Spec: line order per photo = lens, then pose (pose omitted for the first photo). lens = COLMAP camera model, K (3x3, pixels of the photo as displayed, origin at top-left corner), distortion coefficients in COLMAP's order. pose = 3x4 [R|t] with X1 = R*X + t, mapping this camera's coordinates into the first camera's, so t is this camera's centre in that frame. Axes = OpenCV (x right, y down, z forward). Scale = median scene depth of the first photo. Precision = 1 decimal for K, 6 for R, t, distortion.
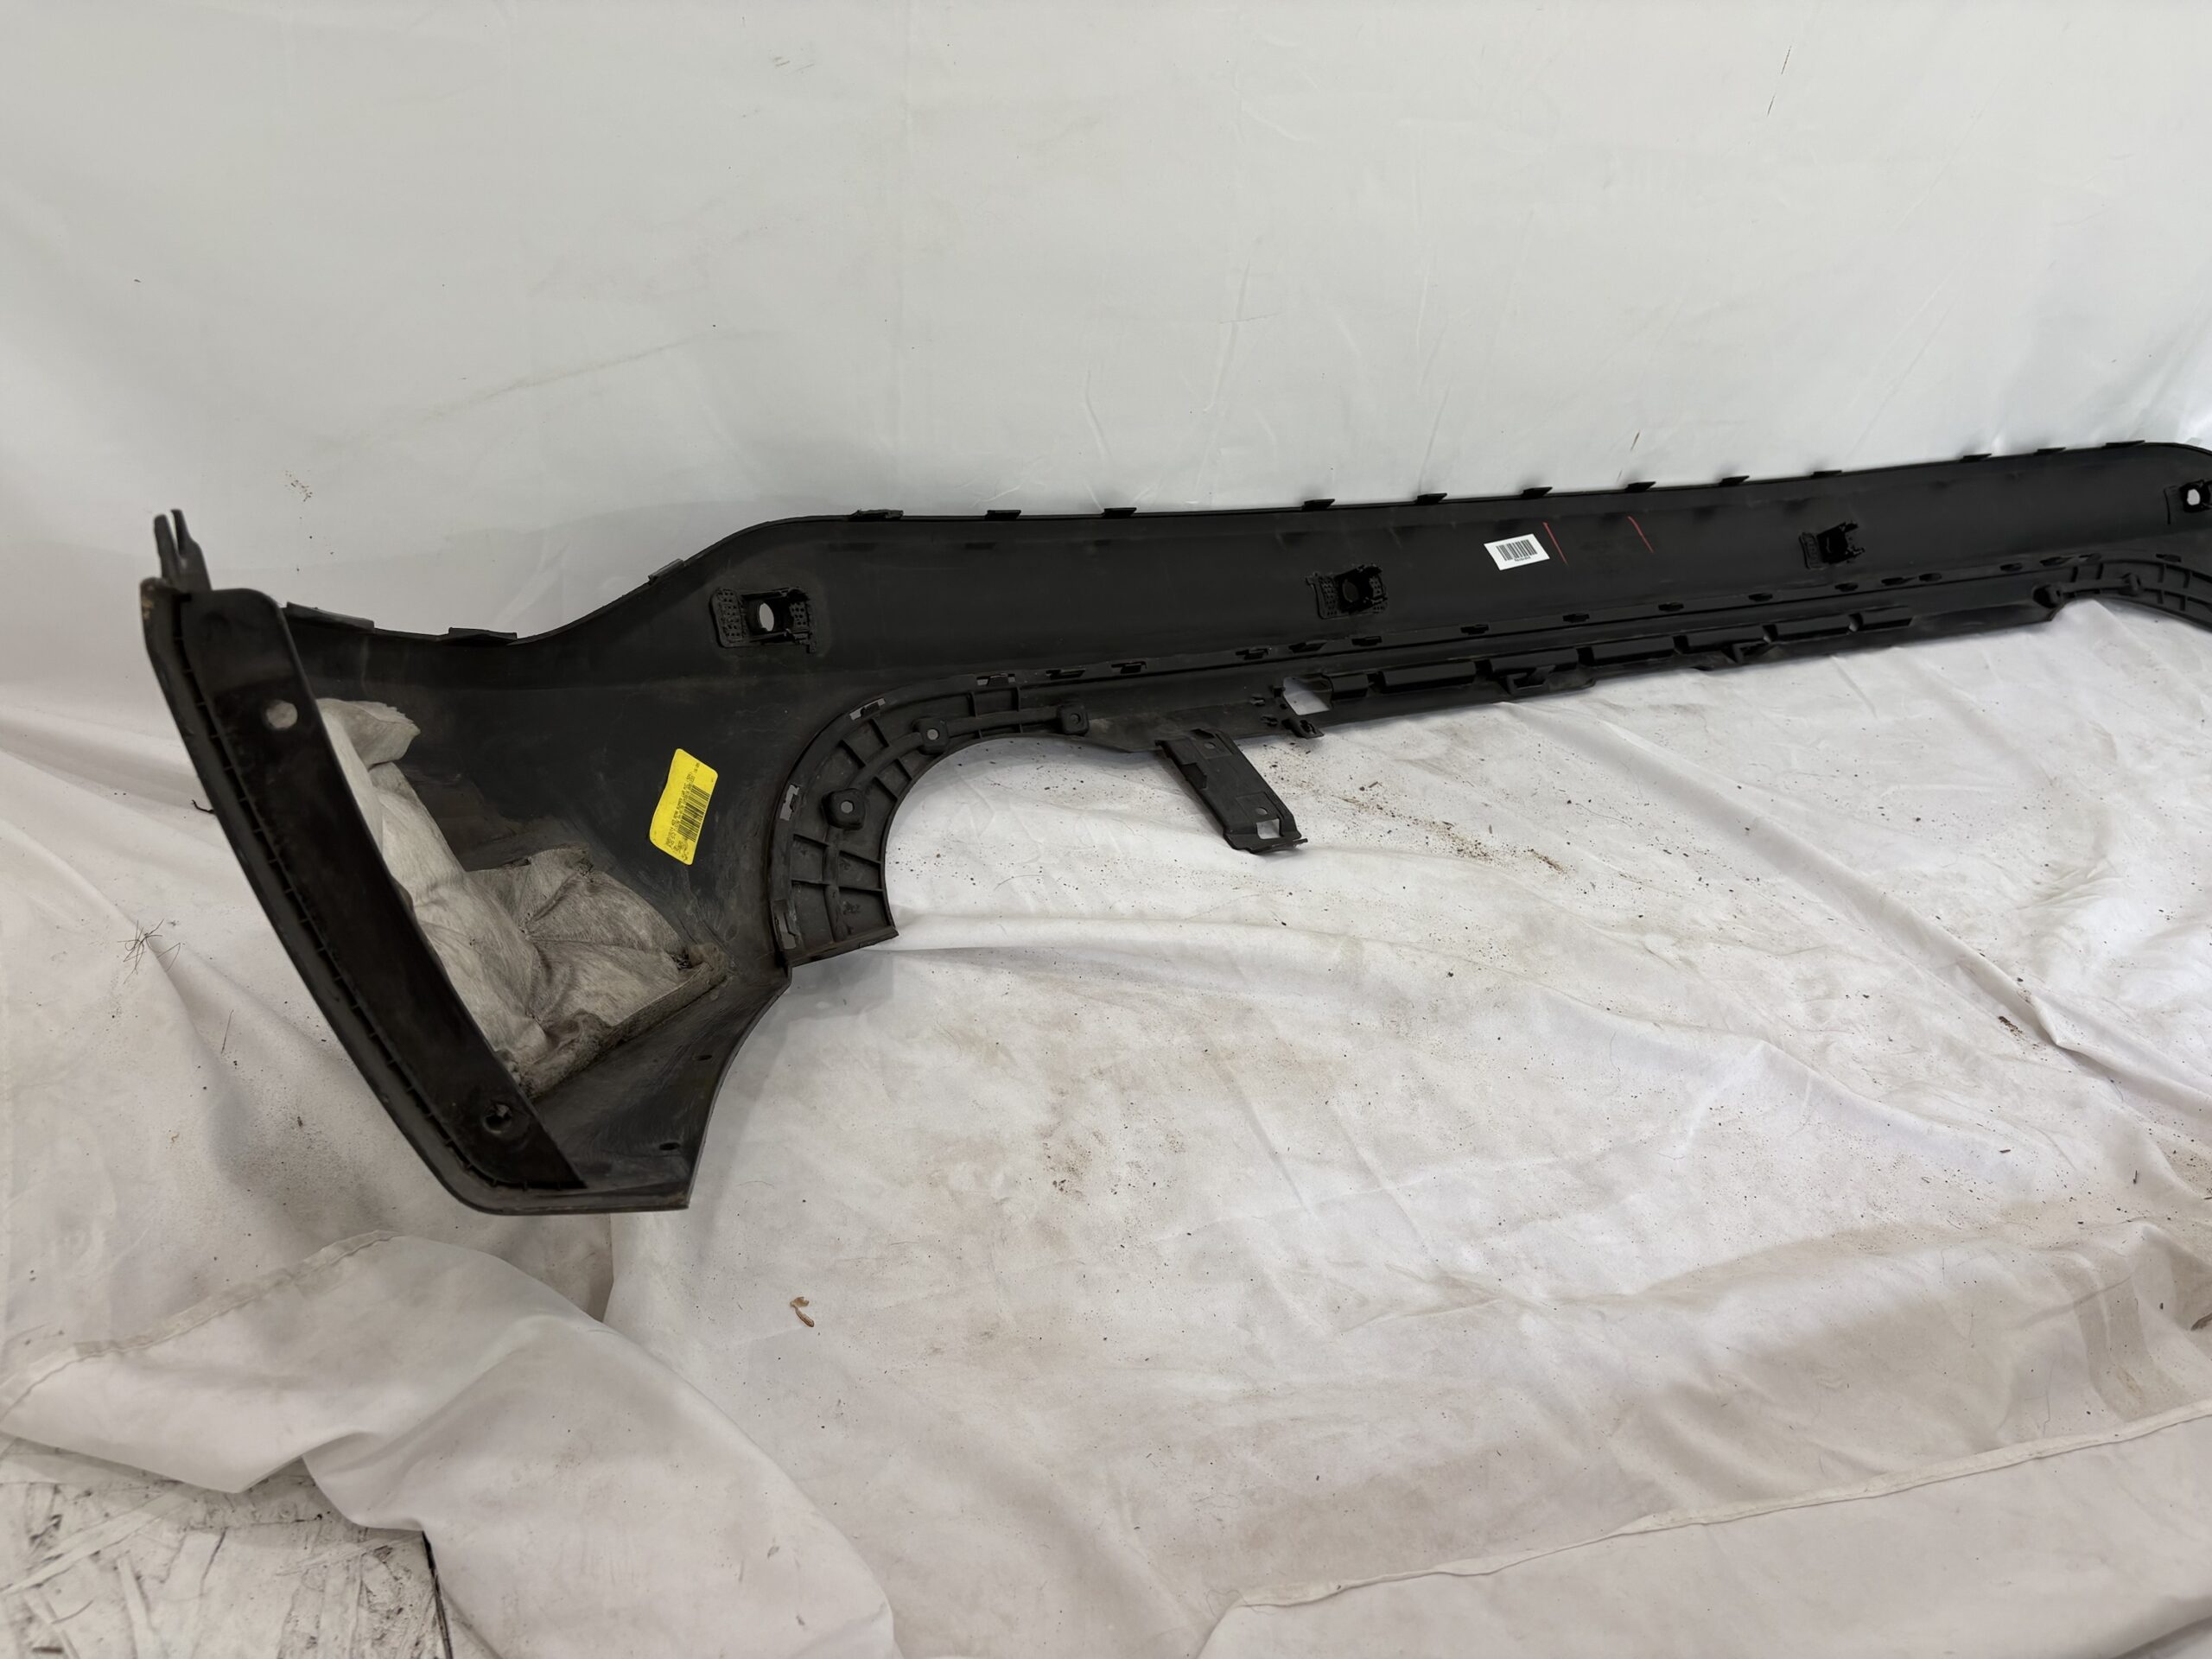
lens RADIAL K [[1704.7, 0, 1106.0], [0, 1704.7, 829.5], [0, 0, 1]] dist [0.036323, -0.045035]
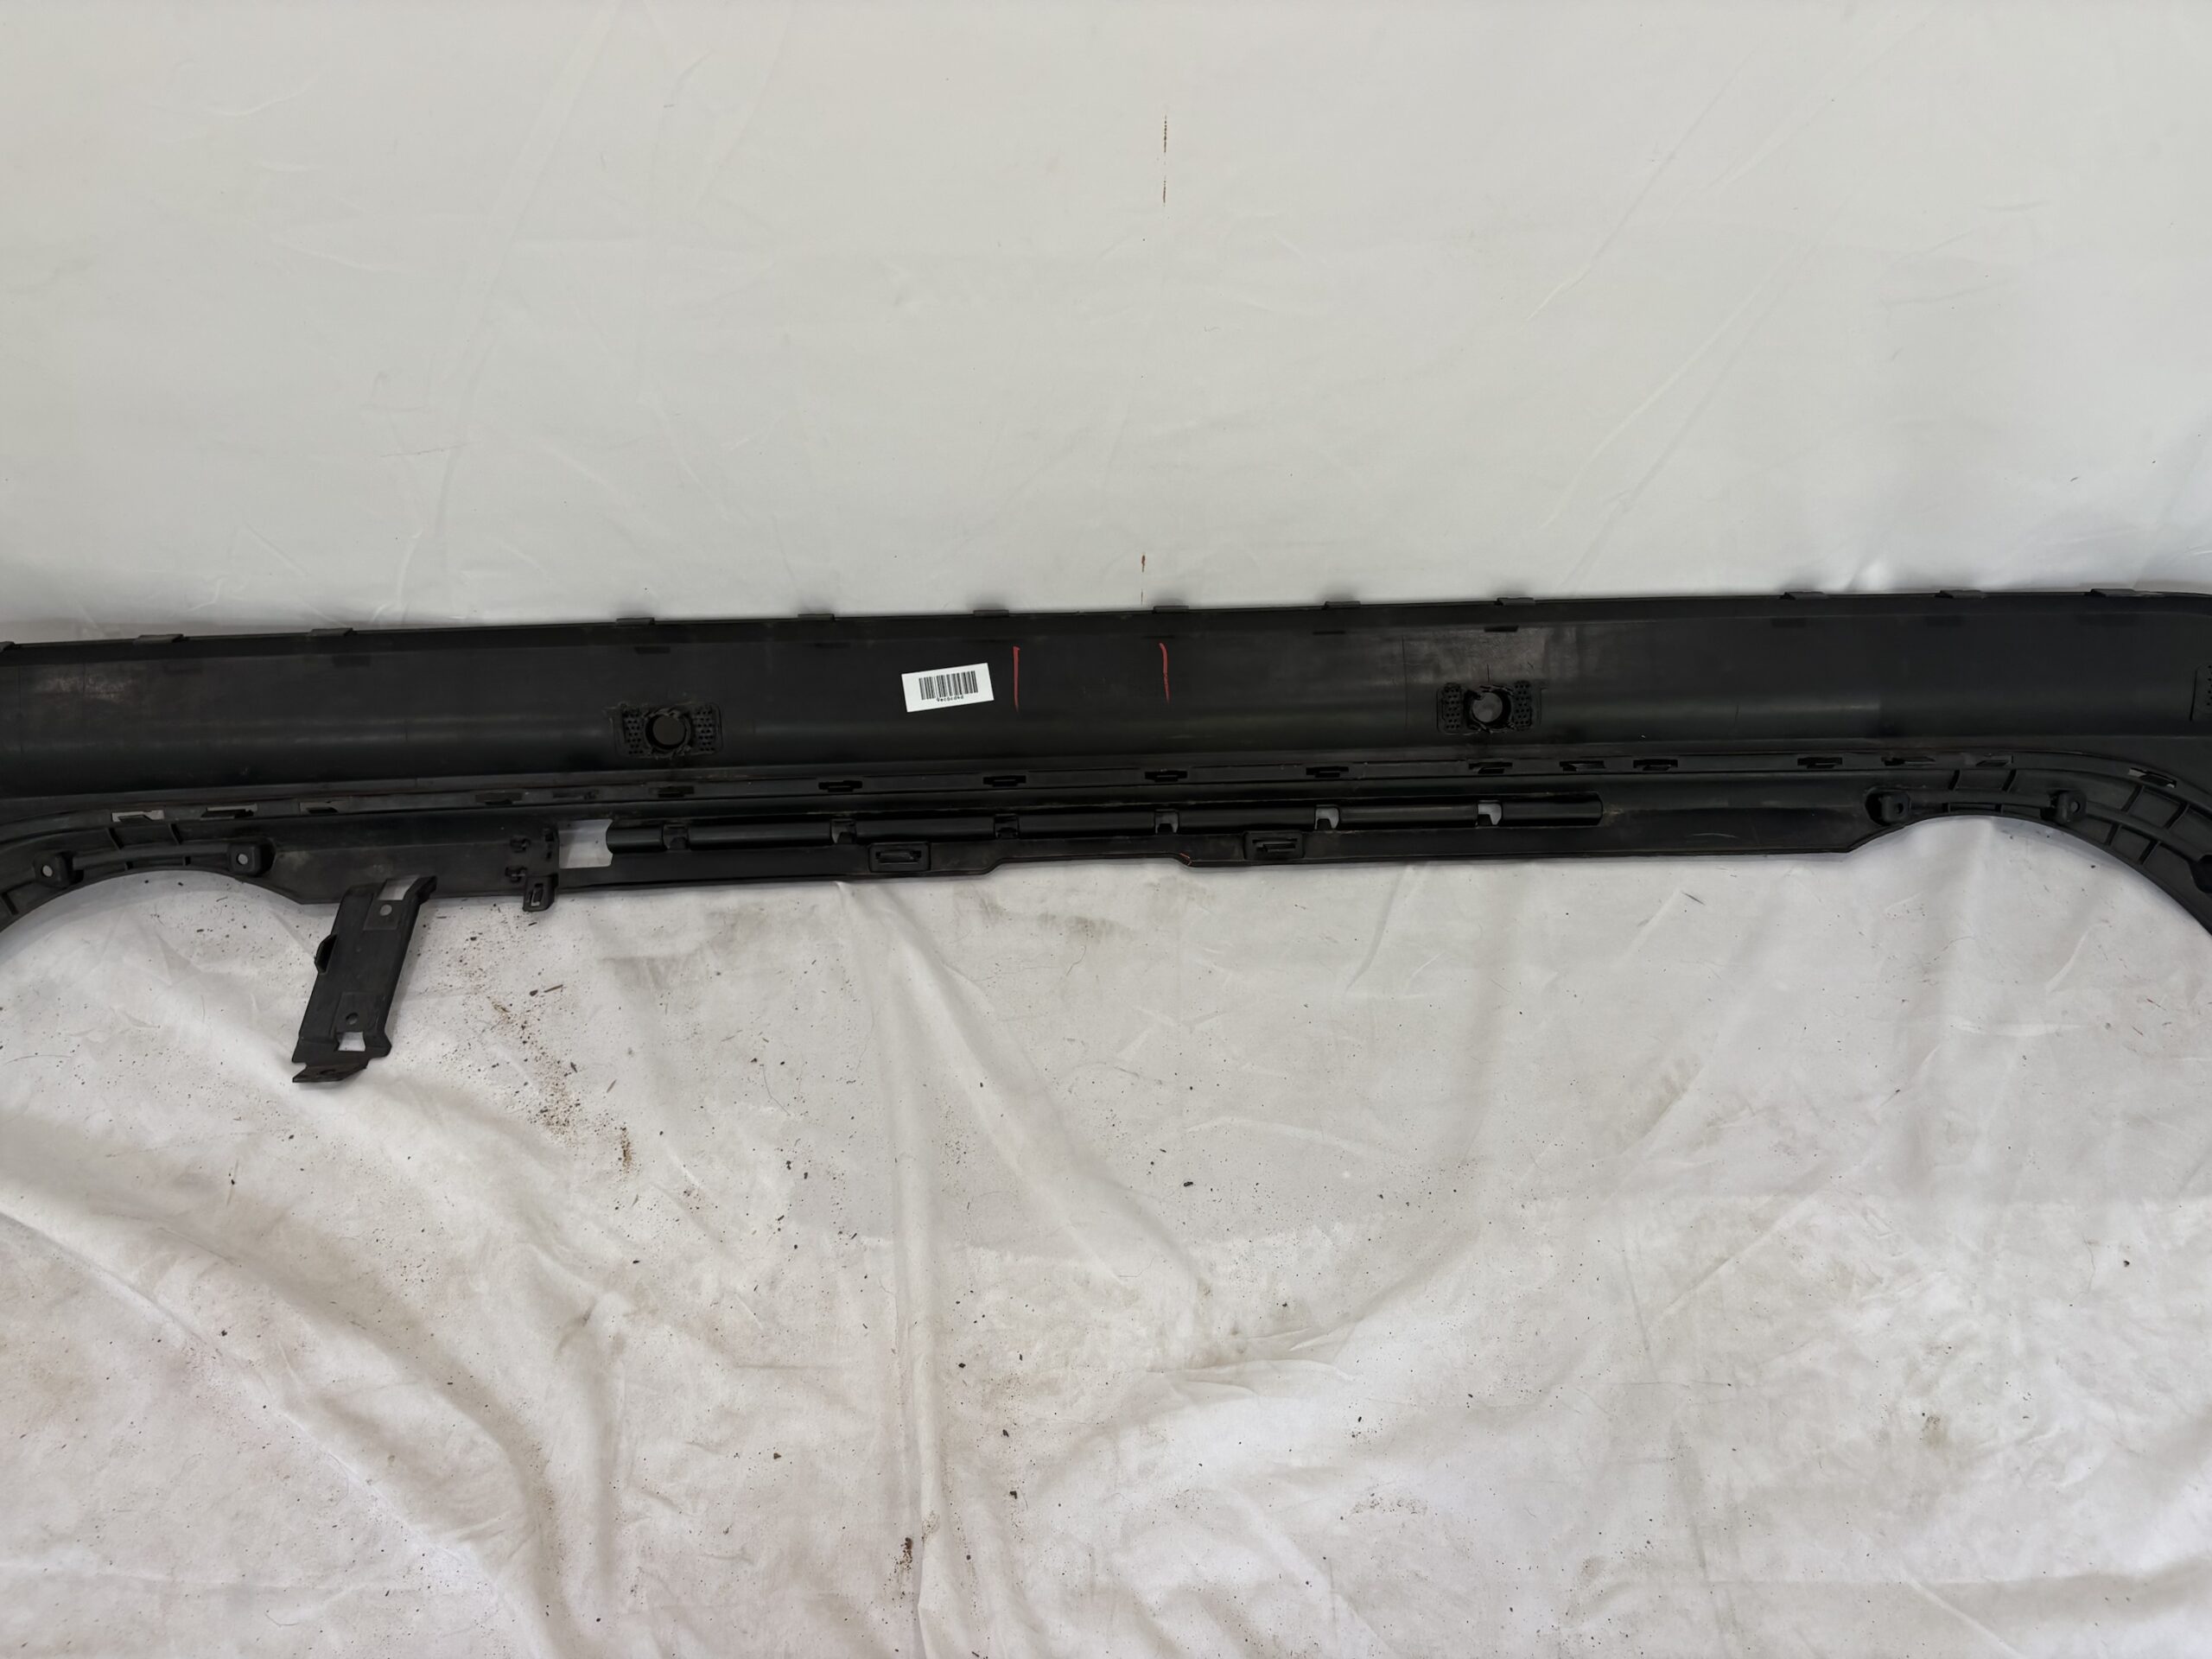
lens RADIAL K [[1704.7, 0, 1106.0], [0, 1704.7, 829.5], [0, 0, 1]] dist [0.036323, -0.045035]
pose [[0.896107, 0.238220, -0.374491, 0.630143], [-0.125477, 0.945309, 0.301076, -0.353530], [0.425732, -0.222806, 0.876989, 0.305769]]
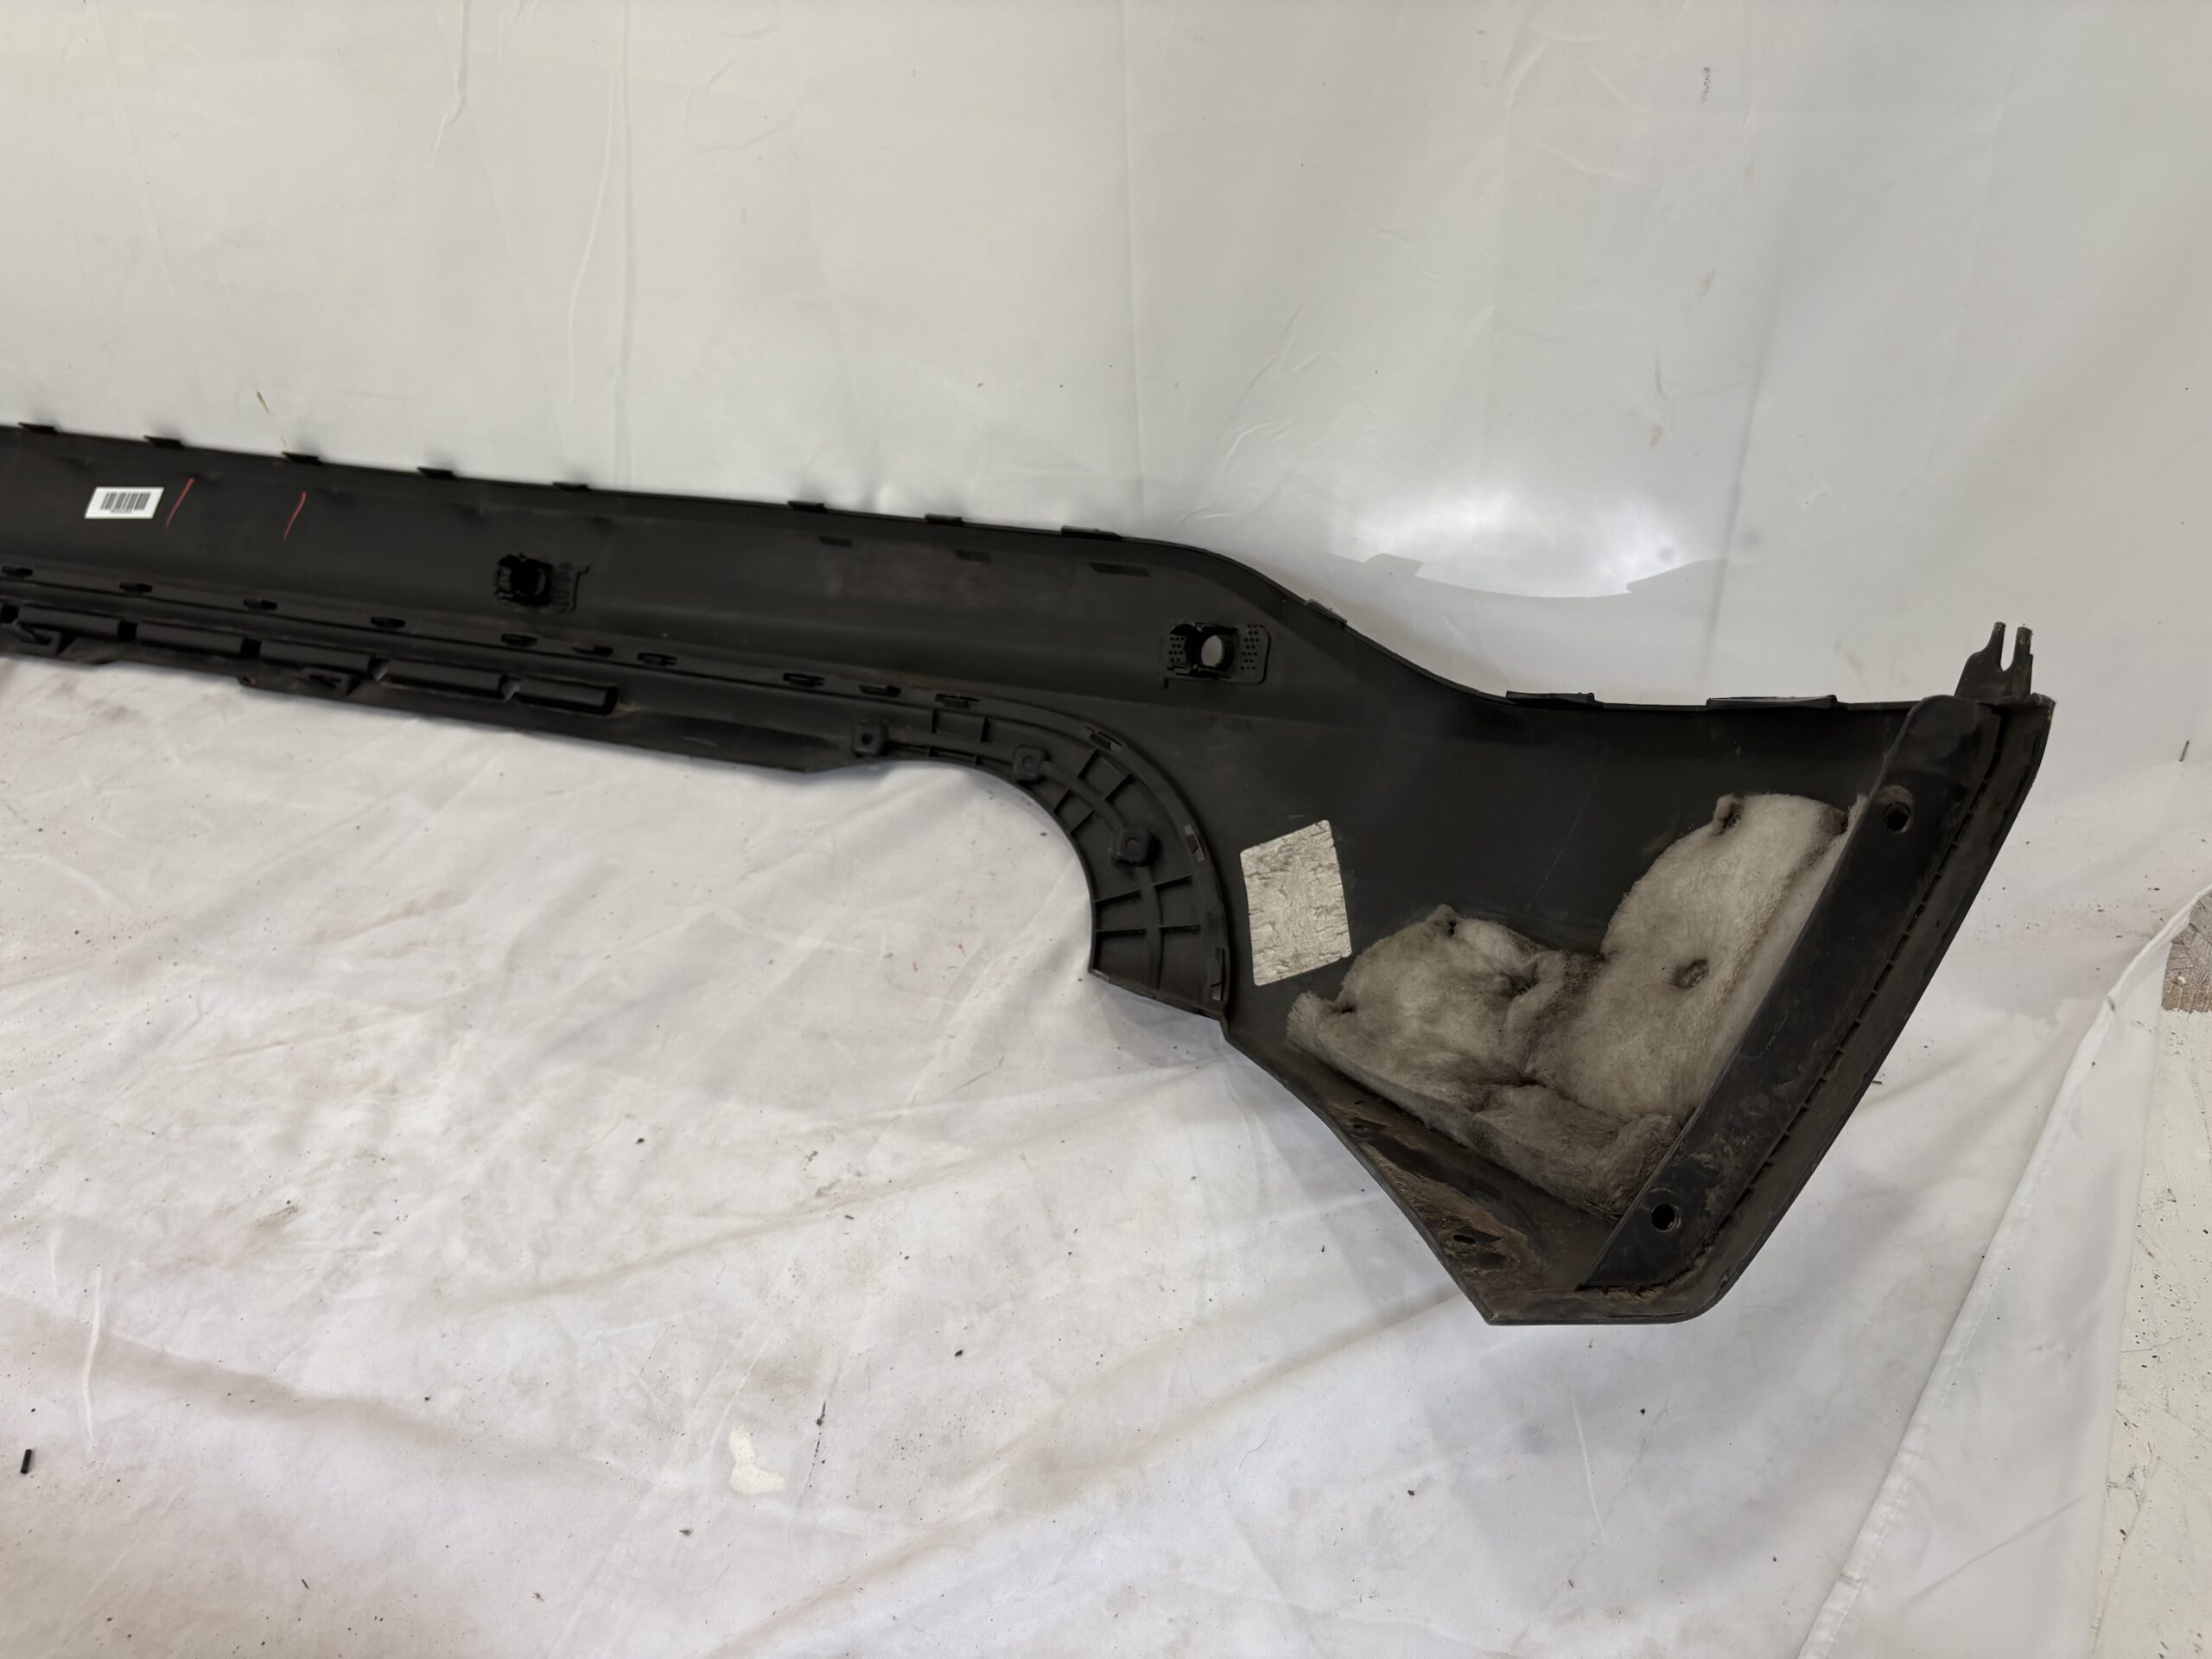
lens RADIAL K [[1733.7, 0, 1106.0], [0, 1733.7, 829.5], [0, 0, 1]] dist [0.053998, -0.008337]
pose [[0.665025, 0.285608, -0.690050, 1.277442], [-0.246861, 0.956113, 0.157821, -0.273045], [0.704841, 0.065392, 0.706345, 0.721794]]
